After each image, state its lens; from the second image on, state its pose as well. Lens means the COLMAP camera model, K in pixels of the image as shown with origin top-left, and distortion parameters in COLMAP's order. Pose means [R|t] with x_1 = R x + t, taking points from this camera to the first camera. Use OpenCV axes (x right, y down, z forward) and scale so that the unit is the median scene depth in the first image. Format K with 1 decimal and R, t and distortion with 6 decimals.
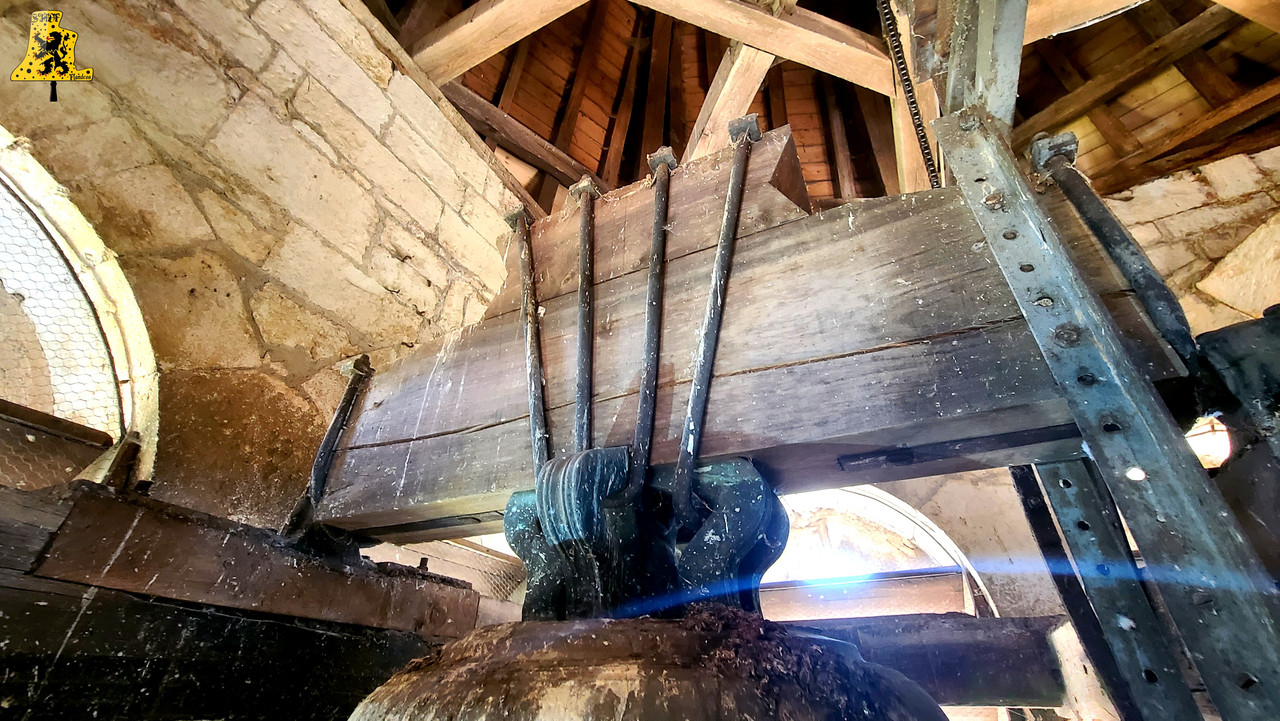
lens RADIAL K [[523.6, 0, 645.5], [0, 523.6, 364.6], [0, 0, 1]] dist [0.008343, -0.000055]
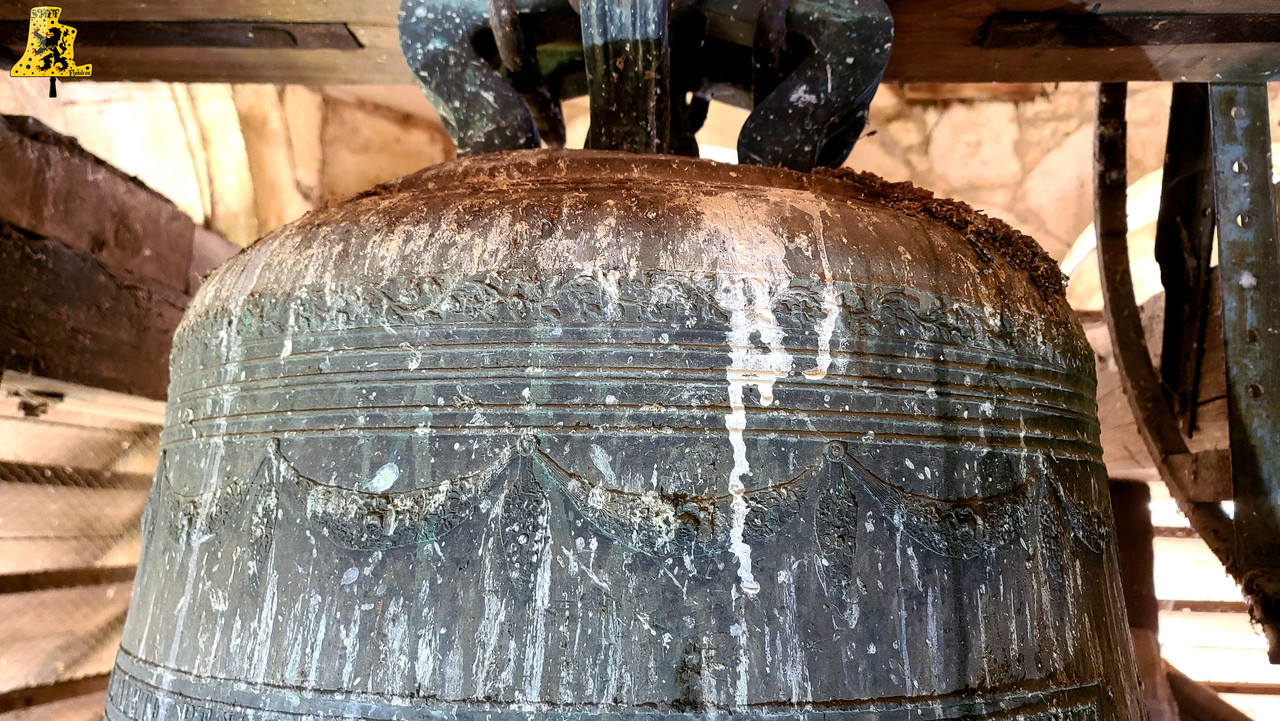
lens RADIAL K [[974.6, 0, 639.2], [0, 974.6, 357.7], [0, 0, 1]] dist [0.012949, -0.003000]
pose [[0.936192, 0.087976, 0.340300, -0.381265], [-0.211199, 0.914703, 0.344549, 0.227093], [-0.280962, -0.394435, 0.874918, -0.080533]]
